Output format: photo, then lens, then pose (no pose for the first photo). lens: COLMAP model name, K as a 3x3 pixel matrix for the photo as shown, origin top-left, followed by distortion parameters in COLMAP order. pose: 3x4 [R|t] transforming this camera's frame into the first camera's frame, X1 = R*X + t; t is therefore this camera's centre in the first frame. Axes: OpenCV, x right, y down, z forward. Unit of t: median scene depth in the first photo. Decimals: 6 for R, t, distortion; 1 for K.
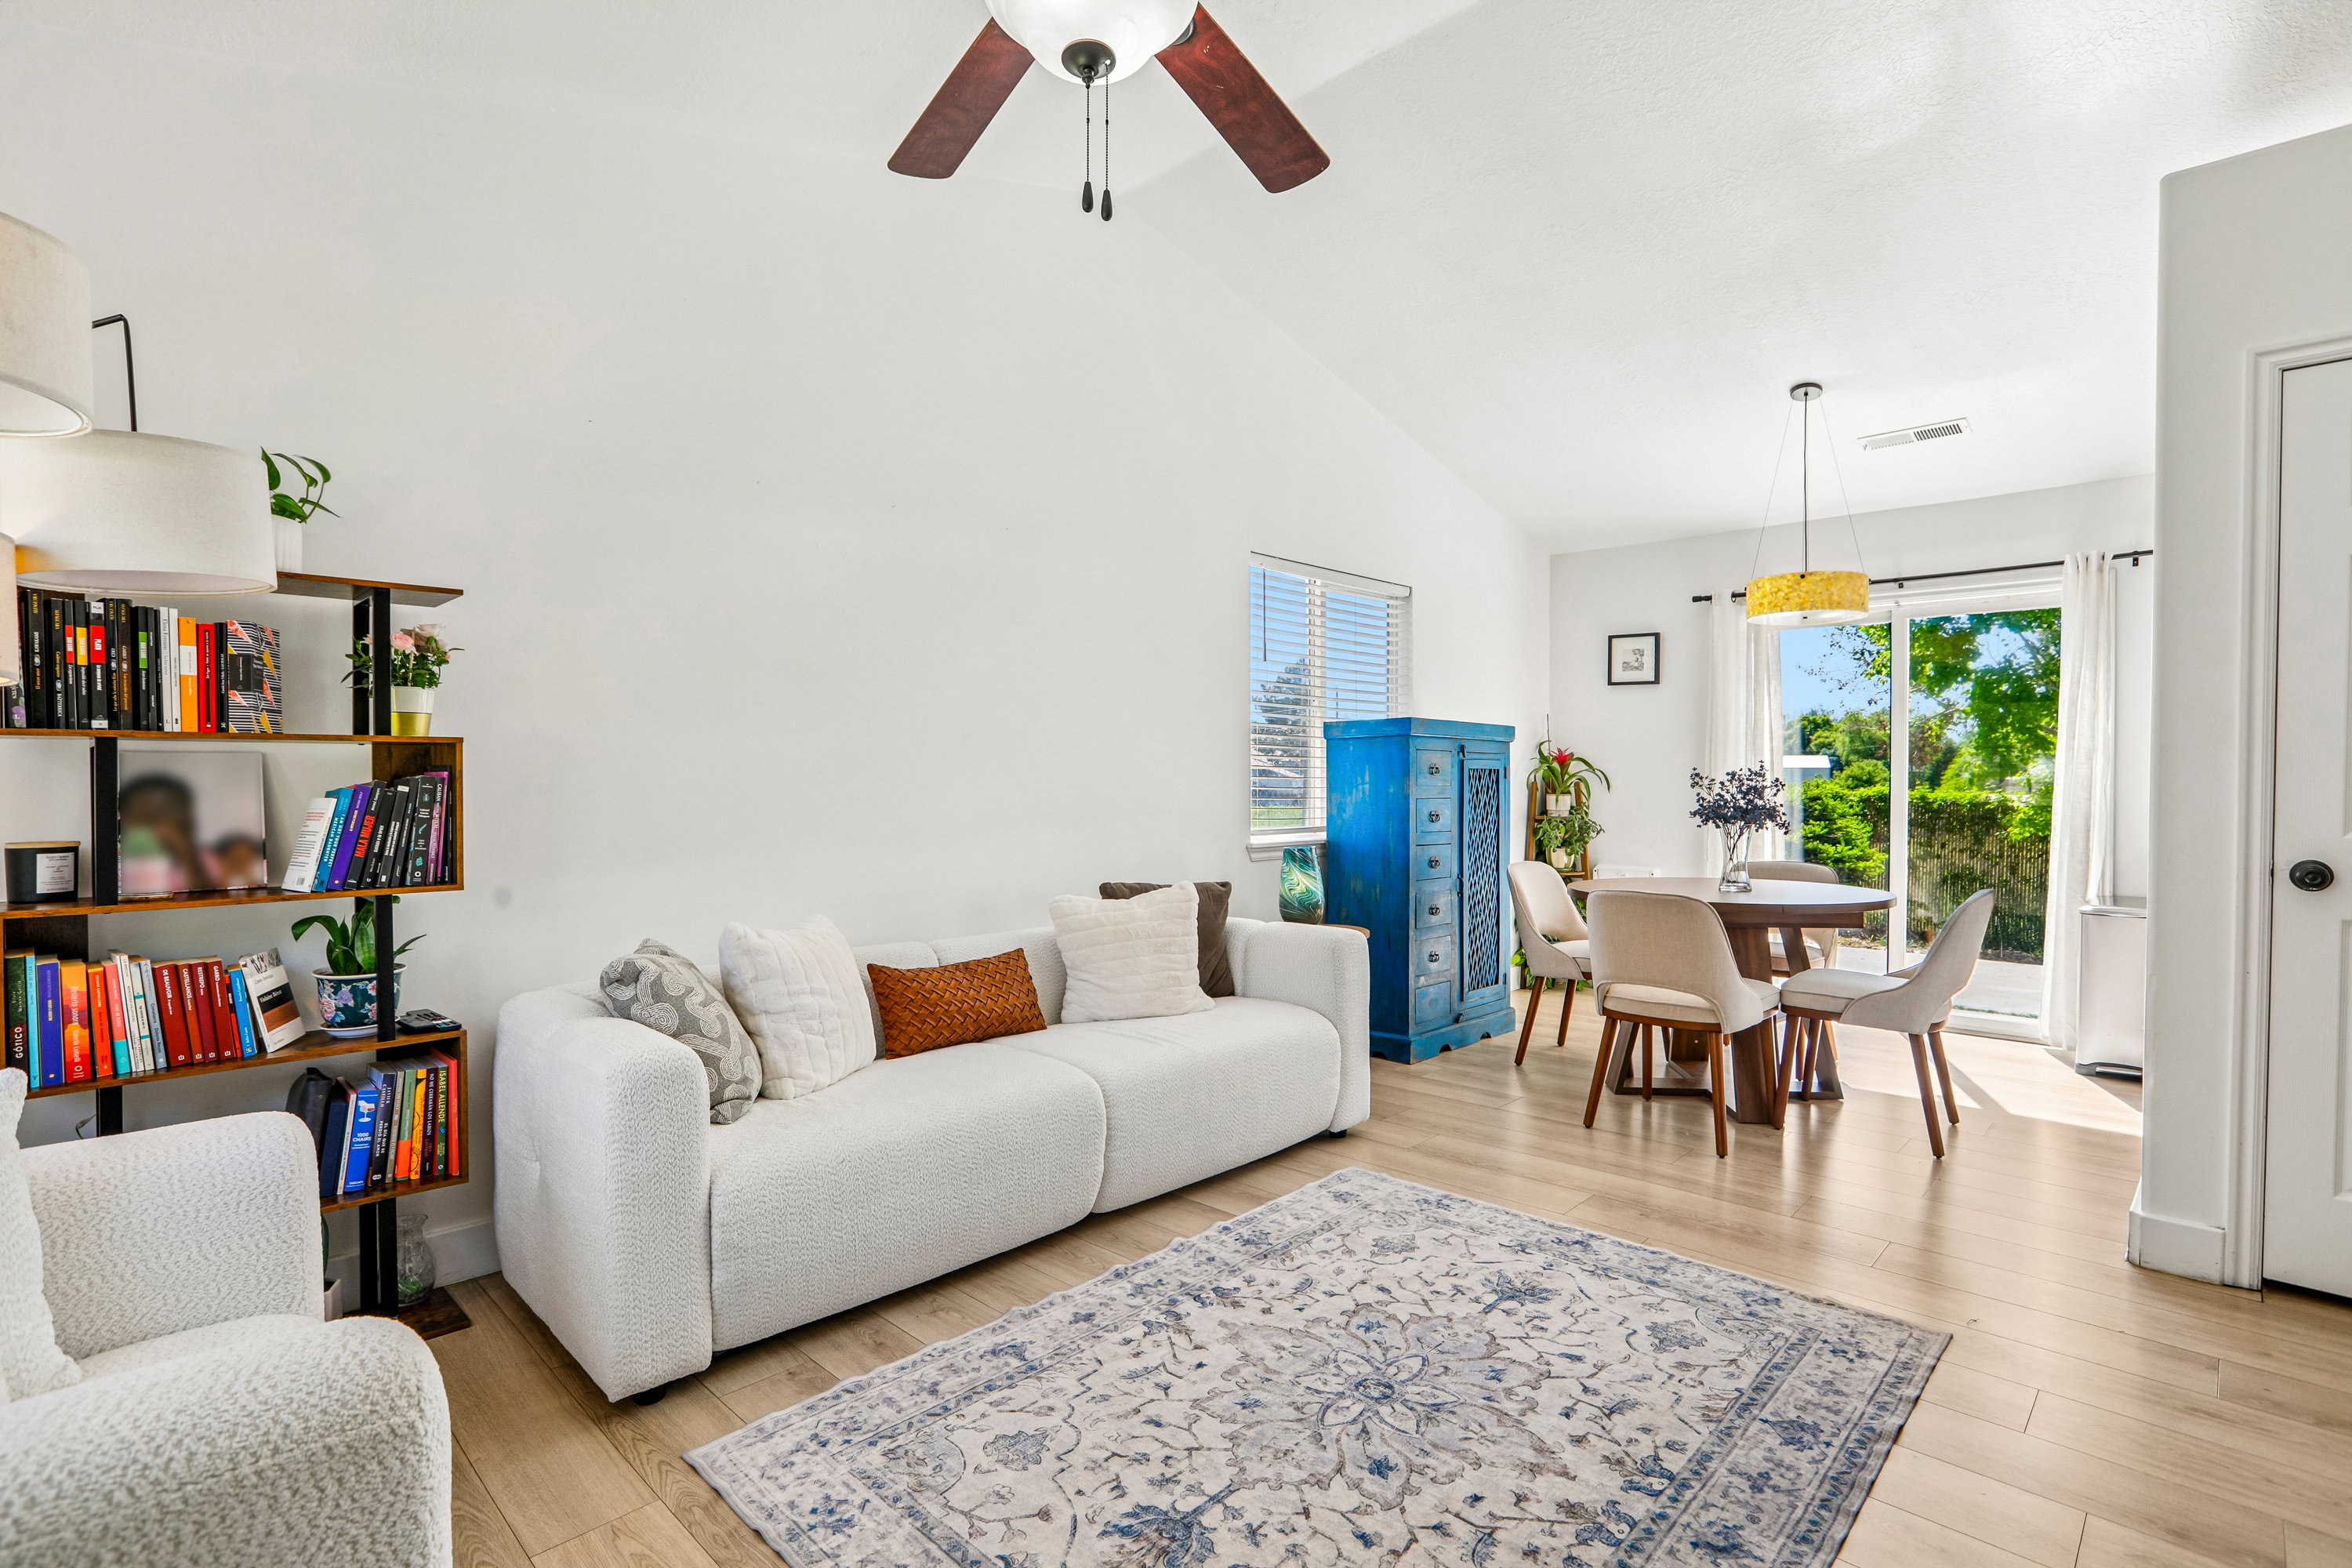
lens RADIAL K [[1115.6, 0, 1171.8], [0, 1115.6, 788.6], [0, 0, 1]] dist [-0.062317, 0.030780]
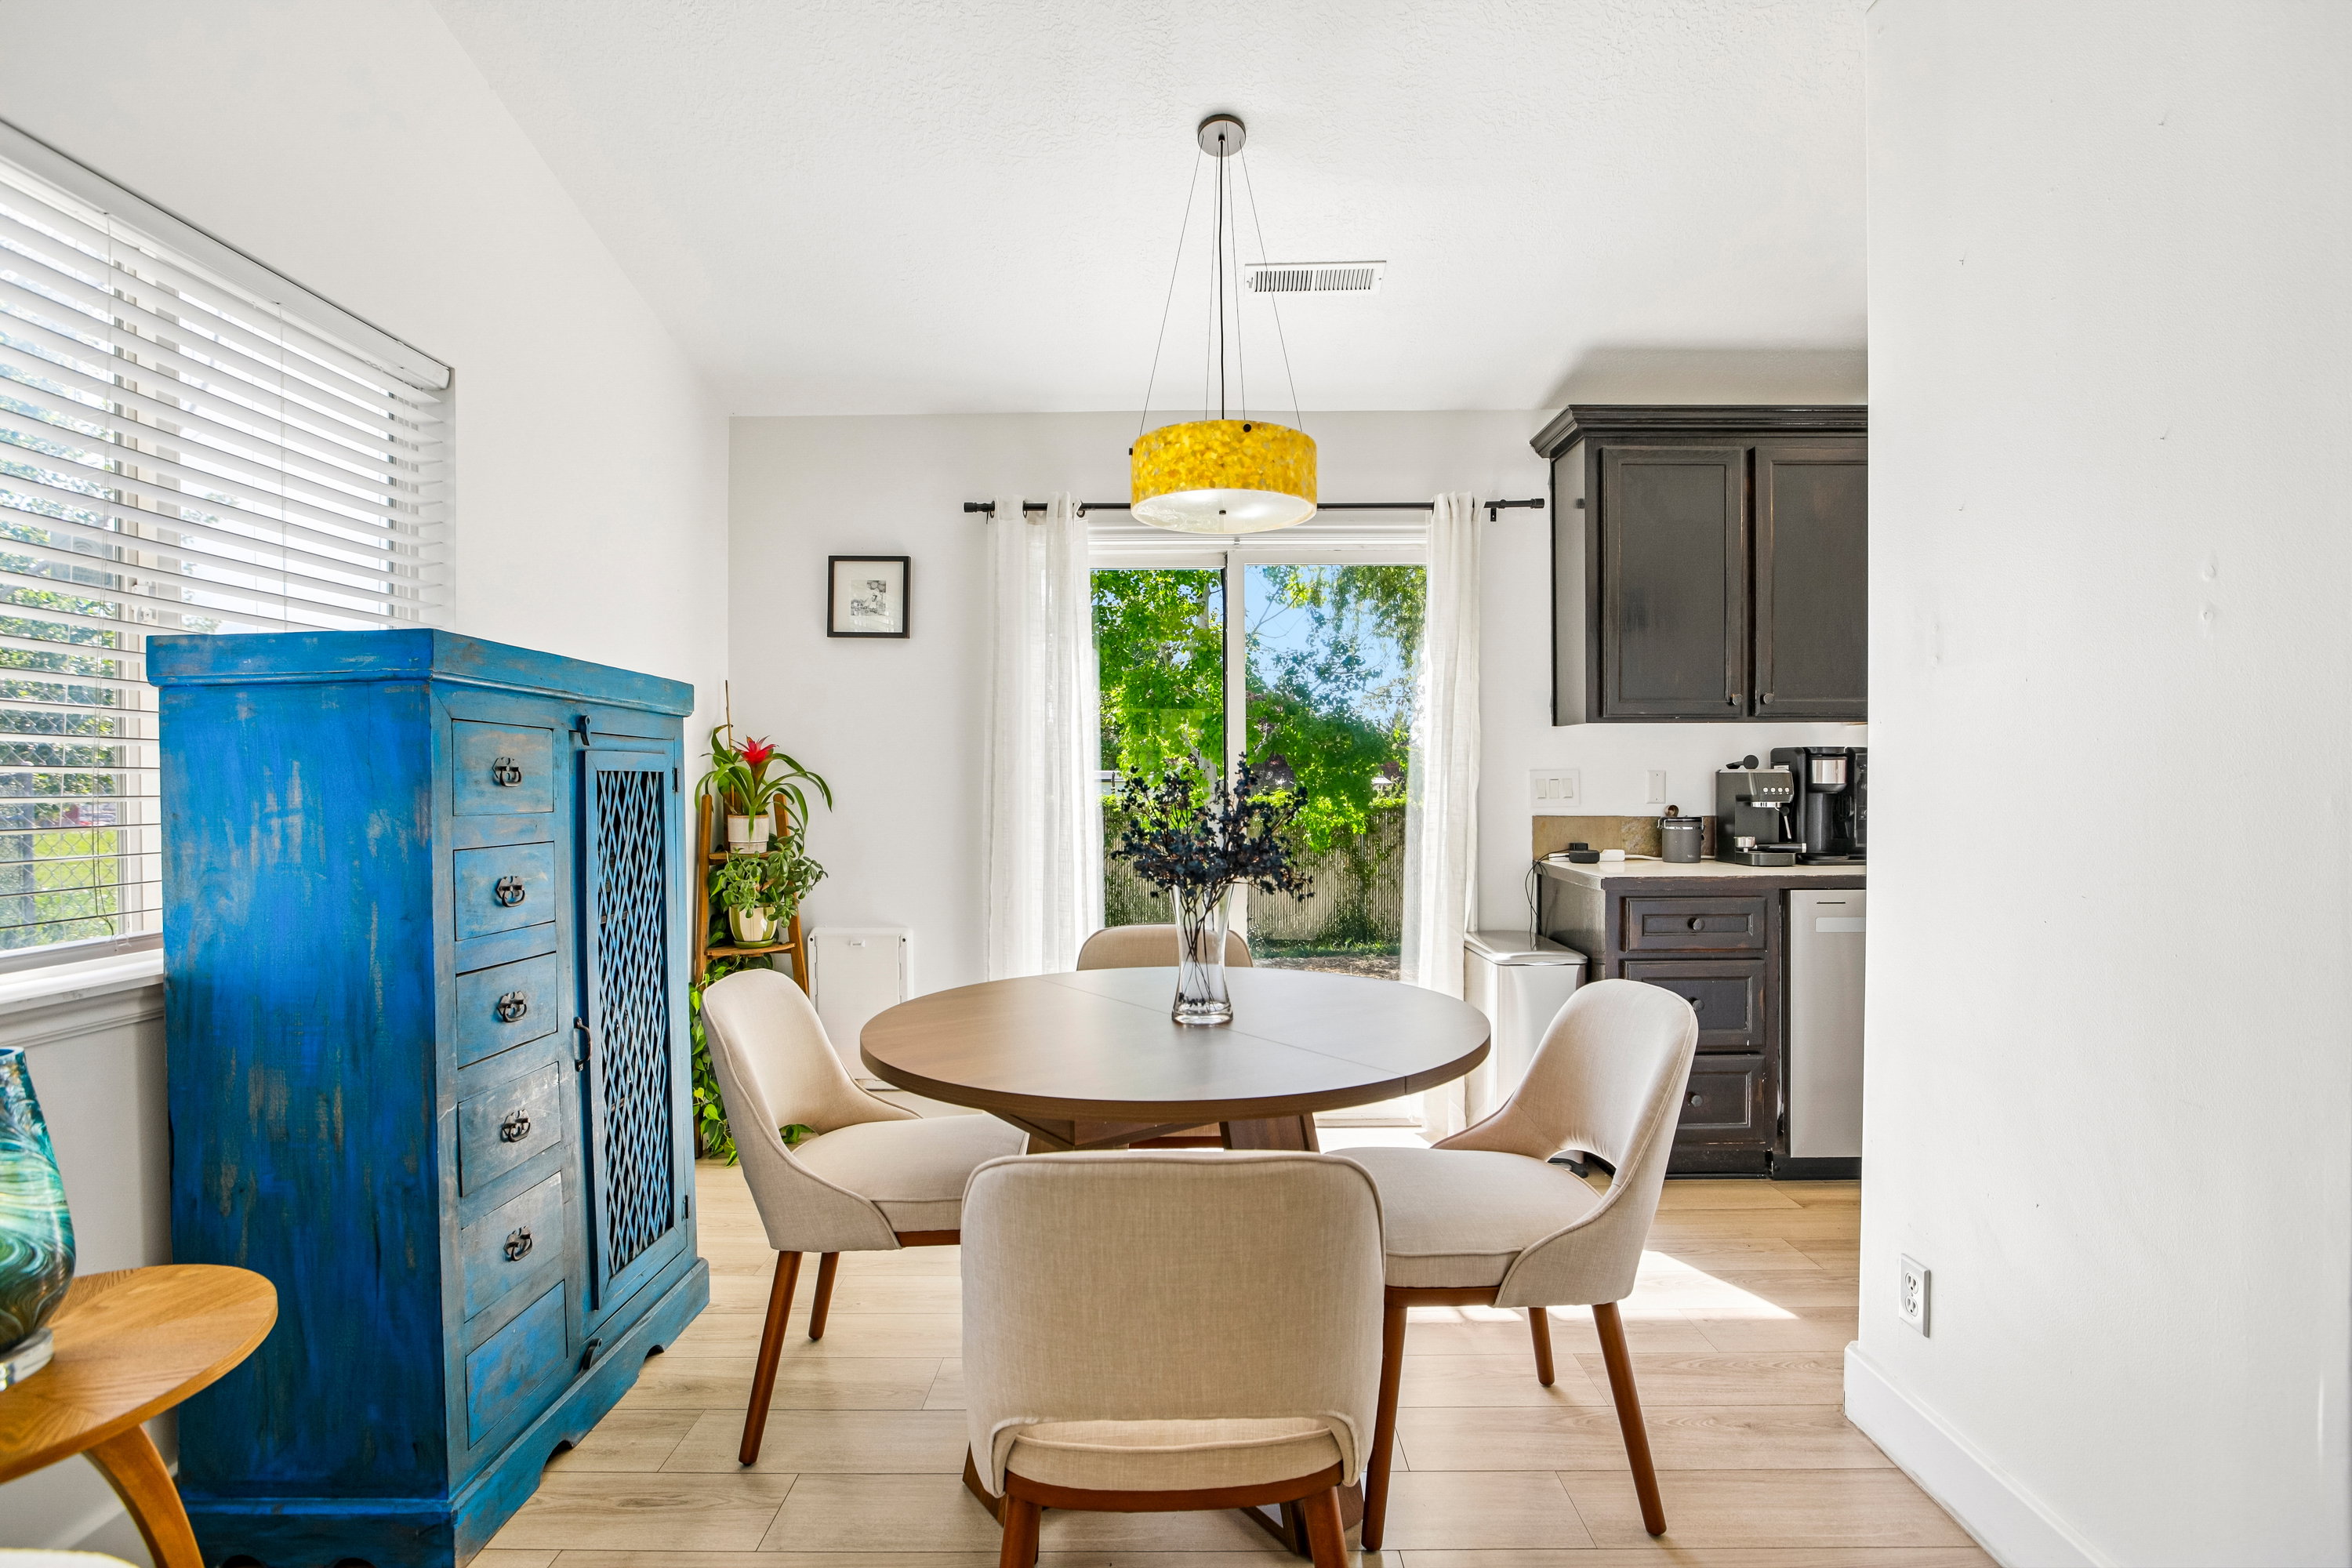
lens RADIAL K [[1114.7, 0, 1164.9], [0, 1114.7, 789.5], [0, 0, 1]] dist [-0.058497, 0.028250]
pose [[0.723315, -0.010235, 0.690442, 0.255956], [0.012986, 0.999915, 0.001218, -0.016285], [-0.690396, 0.008085, 0.723386, 1.047669]]
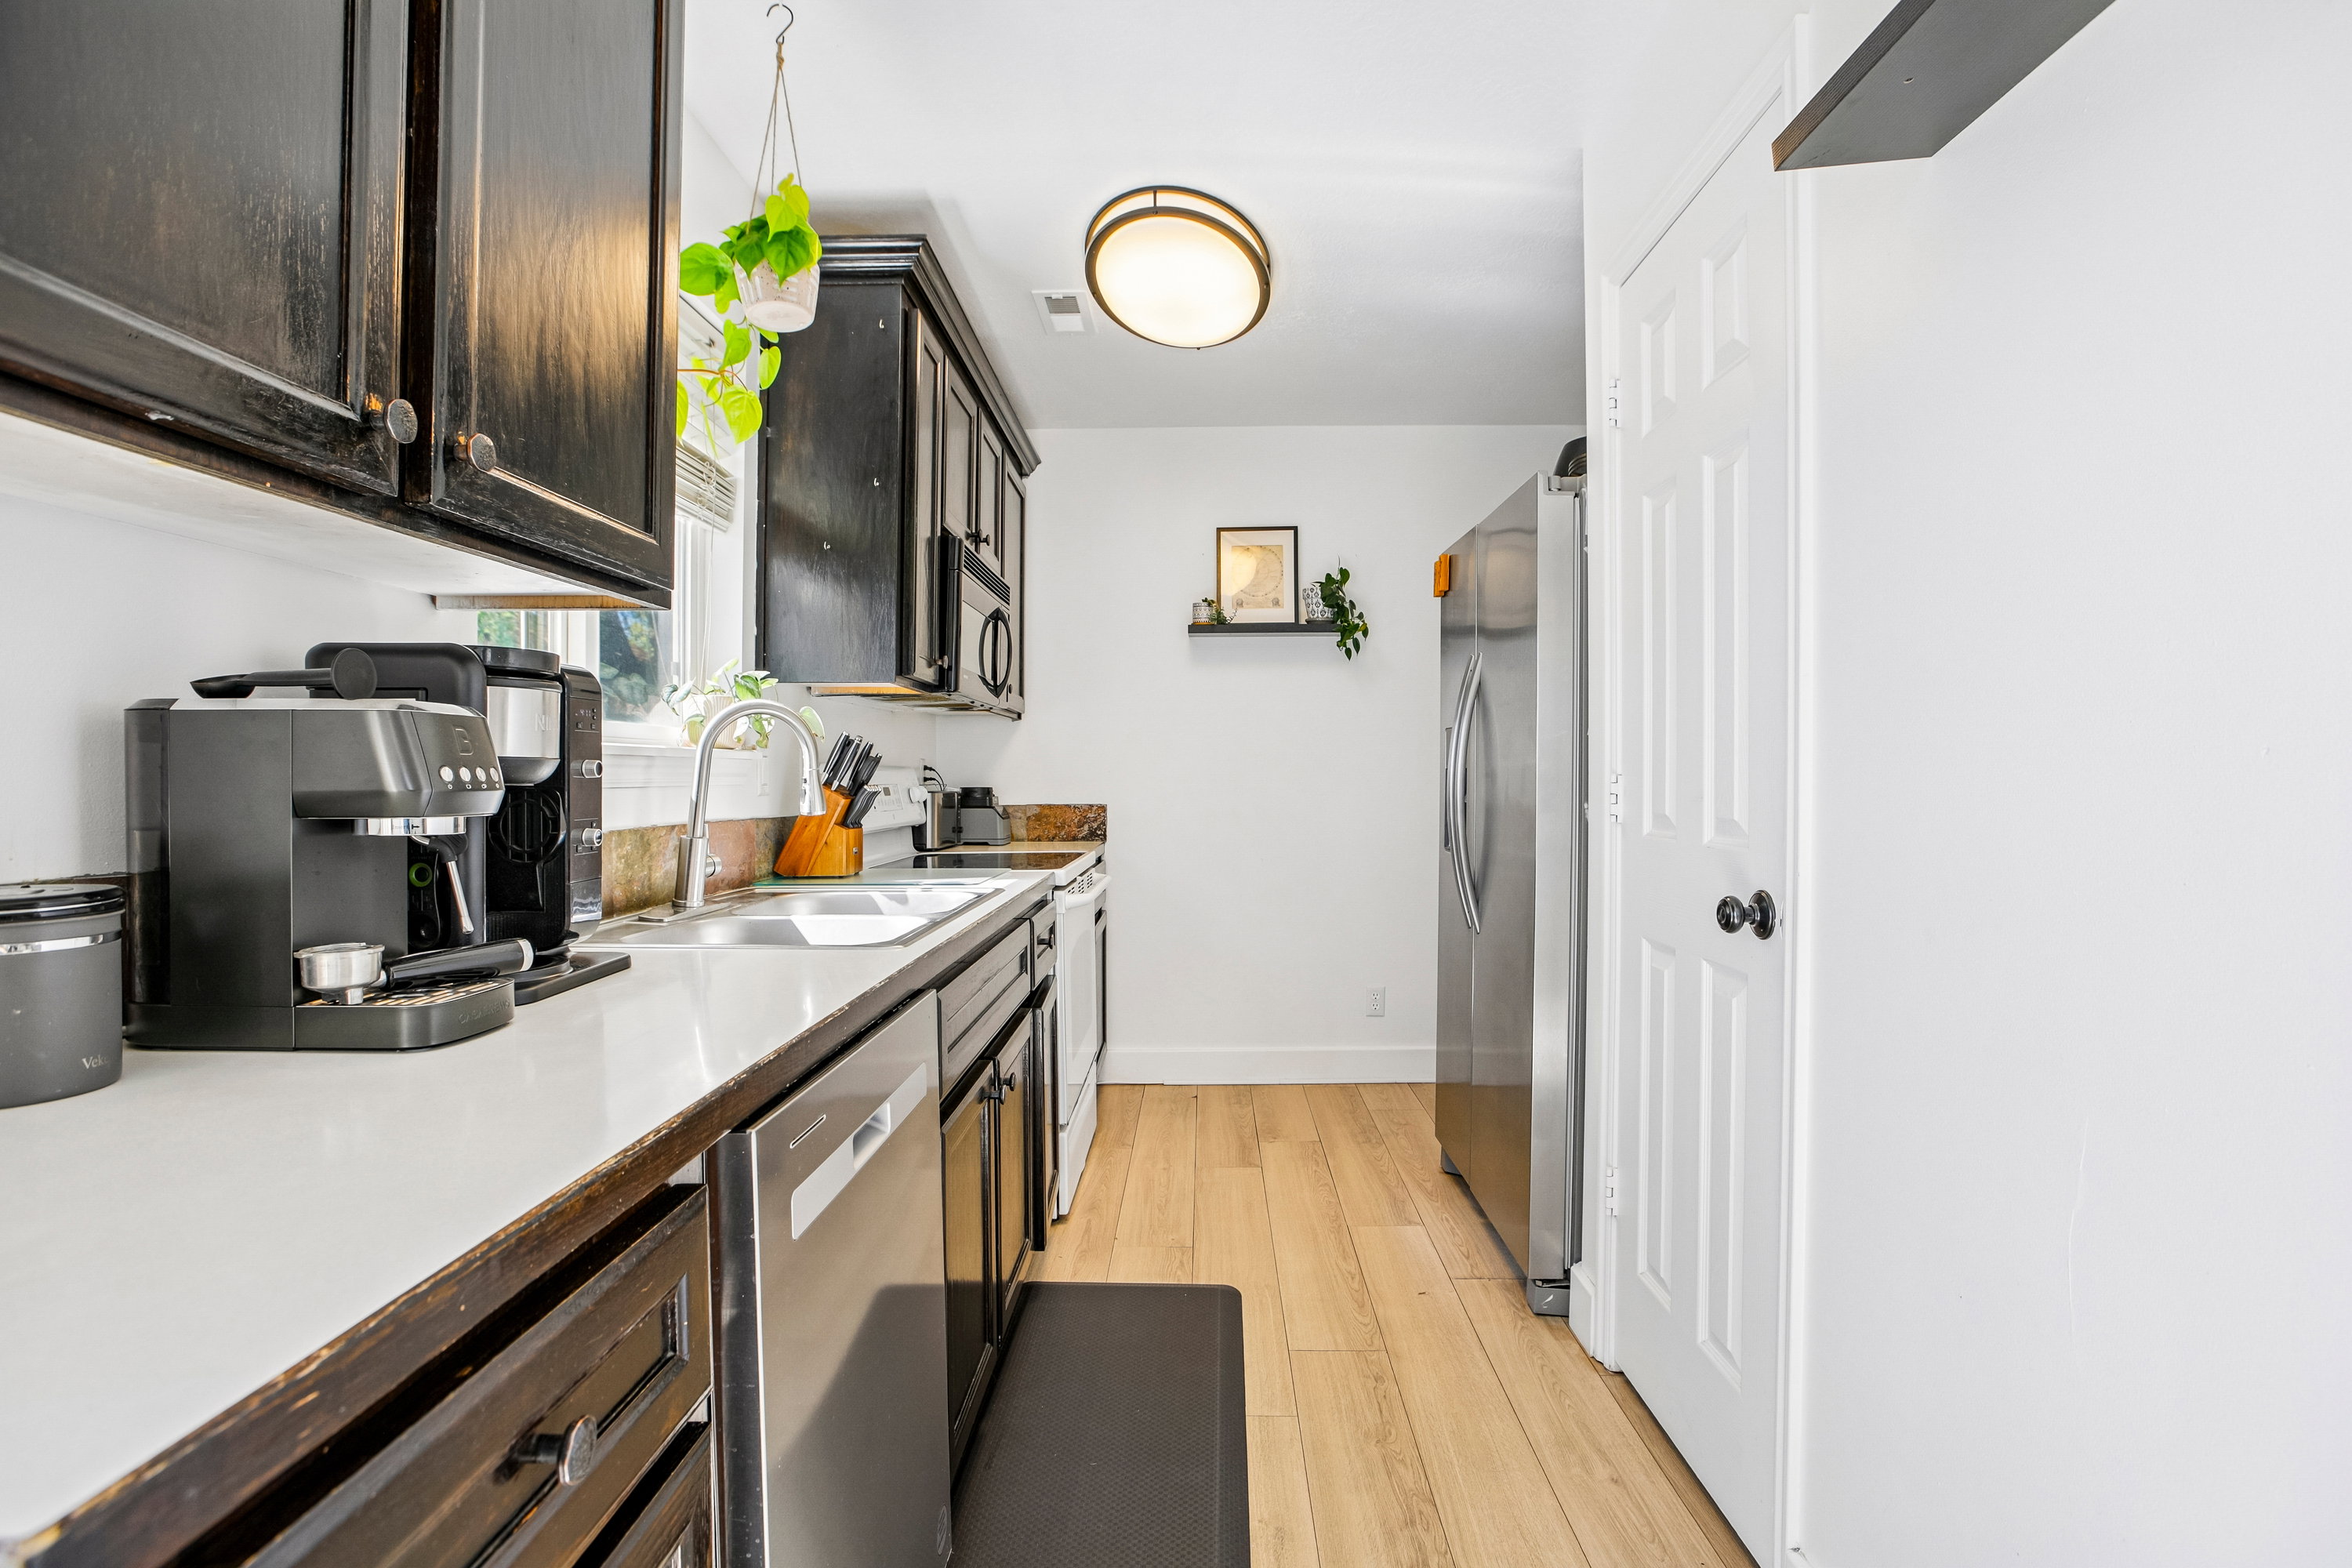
lens RADIAL K [[1131.9, 0, 1176.0], [0, 1131.9, 784.0], [0, 0, 1]] dist [-0.074508, 0.058464]
pose [[-0.691039, -0.006877, 0.722785, 1.279958], [0.006699, 0.999851, 0.015917, -0.005432], [-0.722786, 0.015841, -0.690890, 1.606956]]
